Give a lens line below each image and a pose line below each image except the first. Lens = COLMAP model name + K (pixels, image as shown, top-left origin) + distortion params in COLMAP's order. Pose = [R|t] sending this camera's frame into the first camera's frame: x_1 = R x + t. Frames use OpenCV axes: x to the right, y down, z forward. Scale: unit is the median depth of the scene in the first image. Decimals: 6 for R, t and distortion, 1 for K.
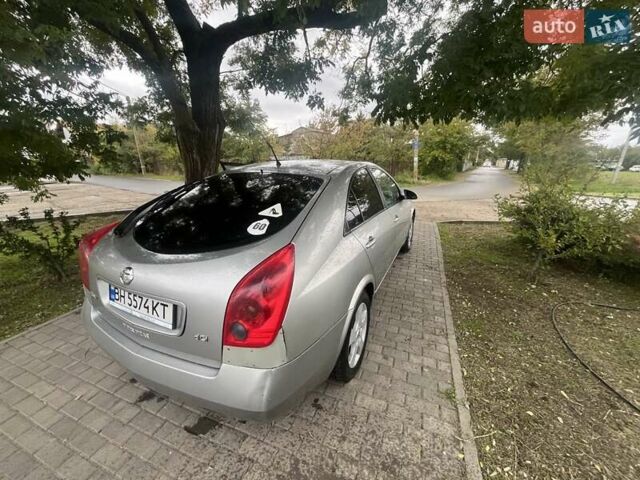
lens RADIAL K [[256.0, 0, 320.3], [0, 256.0, 239.6], [0, 0, 1]] dist [-0.000714, 0.000143]
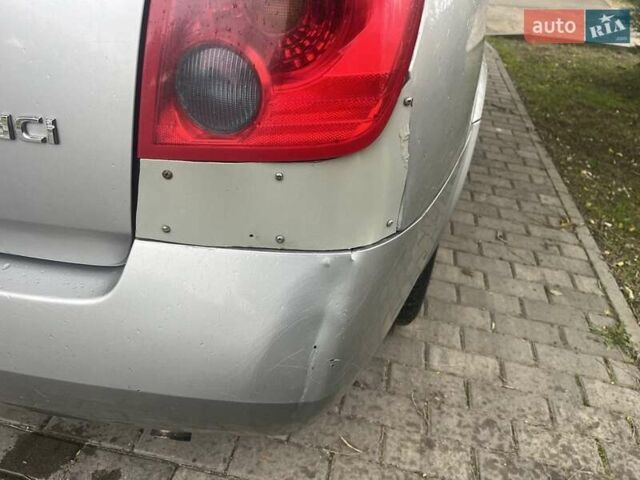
lens RADIAL K [[488.6, 0, 320.0], [0, 488.6, 239.8], [0, 0, 1]] dist [0.006265, -0.018915]
pose [[0.973160, -0.010346, 0.229896, -0.201237], [-0.055430, 0.959039, 0.277797, 0.218296], [-0.223354, -0.283084, 0.932725, 0.338520]]
